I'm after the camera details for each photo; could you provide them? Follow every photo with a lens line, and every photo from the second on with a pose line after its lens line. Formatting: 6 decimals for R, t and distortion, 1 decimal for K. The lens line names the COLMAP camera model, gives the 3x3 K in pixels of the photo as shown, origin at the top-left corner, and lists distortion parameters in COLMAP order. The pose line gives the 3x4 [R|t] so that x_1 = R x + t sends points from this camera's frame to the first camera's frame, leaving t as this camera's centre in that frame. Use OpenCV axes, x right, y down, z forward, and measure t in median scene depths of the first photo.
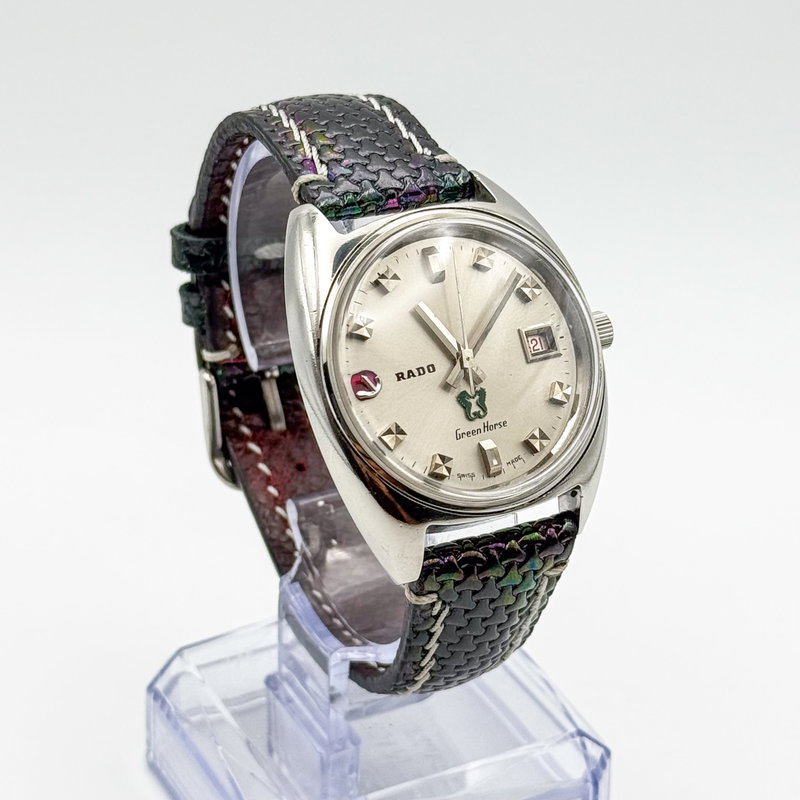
lens RADIAL K [[2451.0, 0, 400.0], [0, 2451.0, 400.0], [0, 0, 1]] dist [0.077421, -0.047104]
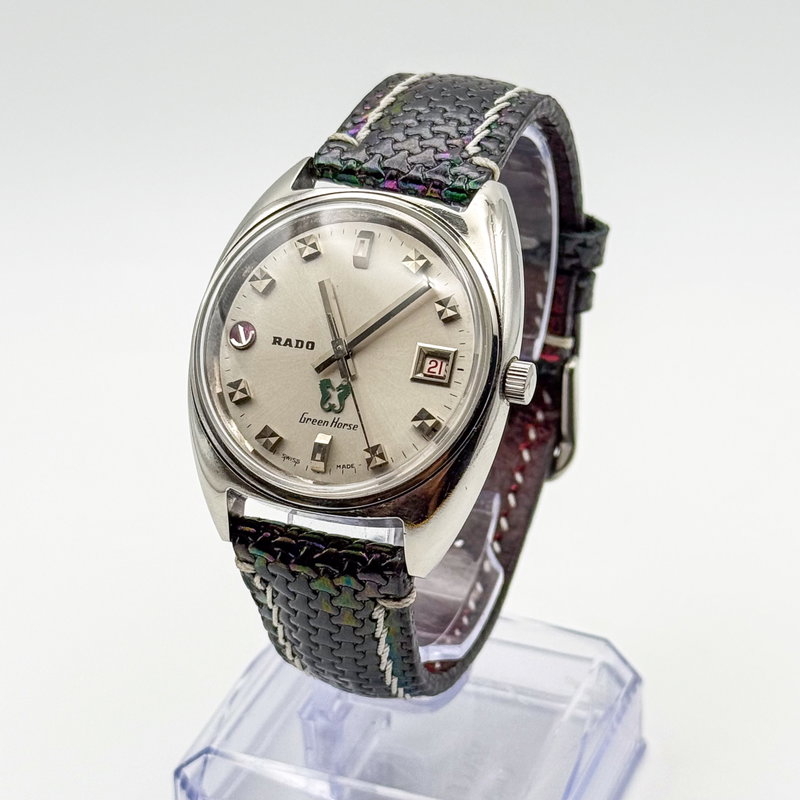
lens RADIAL K [[2451.0, 0, 400.0], [0, 2451.0, 400.0], [0, 0, 1]] dist [0.077421, -0.047104]
pose [[0.661320, 0.331086, -0.673081, 0.670665], [-0.340814, 0.931974, 0.123575, -0.120156], [0.668208, 0.147673, 0.729172, 0.305846]]
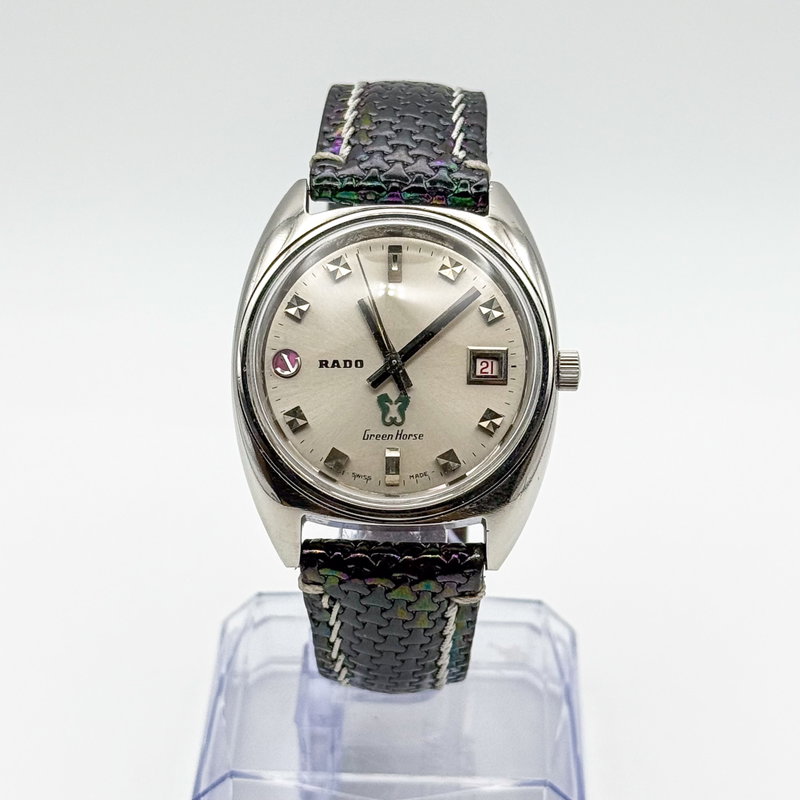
lens RADIAL K [[2451.0, 0, 400.0], [0, 2451.0, 400.0], [0, 0, 1]] dist [0.077421, -0.047104]
pose [[0.873056, 0.231700, -0.429056, 0.438202], [-0.230279, 0.971509, 0.056058, -0.055755], [0.429820, 0.049861, 0.901537, 0.109804]]
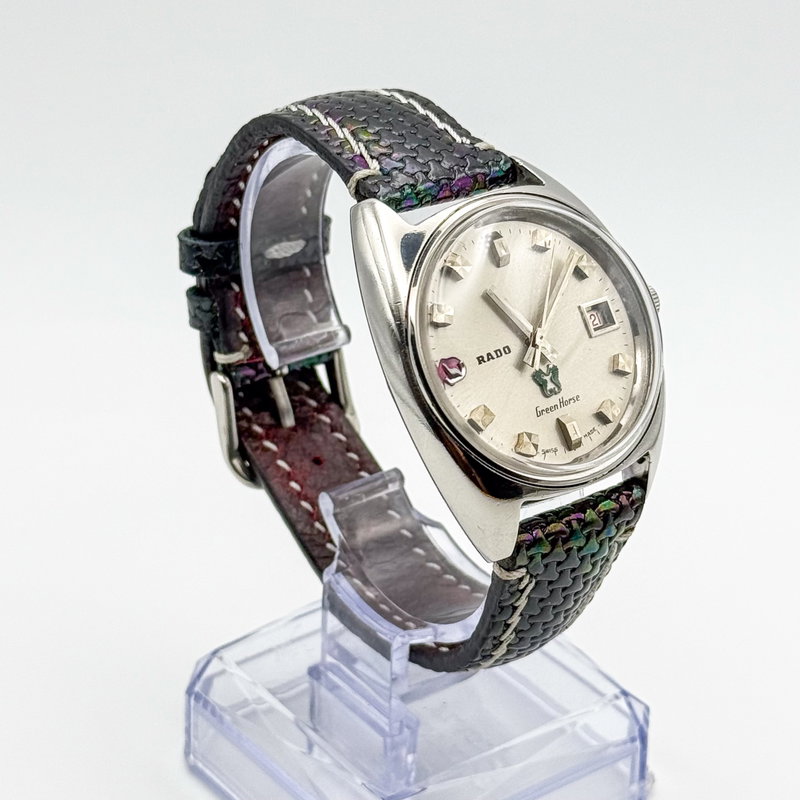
lens RADIAL K [[2451.0, 0, 400.0], [0, 2451.0, 400.0], [0, 0, 1]] dist [0.077421, -0.047104]
pose [[0.985834, -0.079312, 0.147786, -0.178193], [0.079033, 0.996842, 0.007767, -0.003303], [-0.147935, 0.004023, 0.988989, -0.010425]]
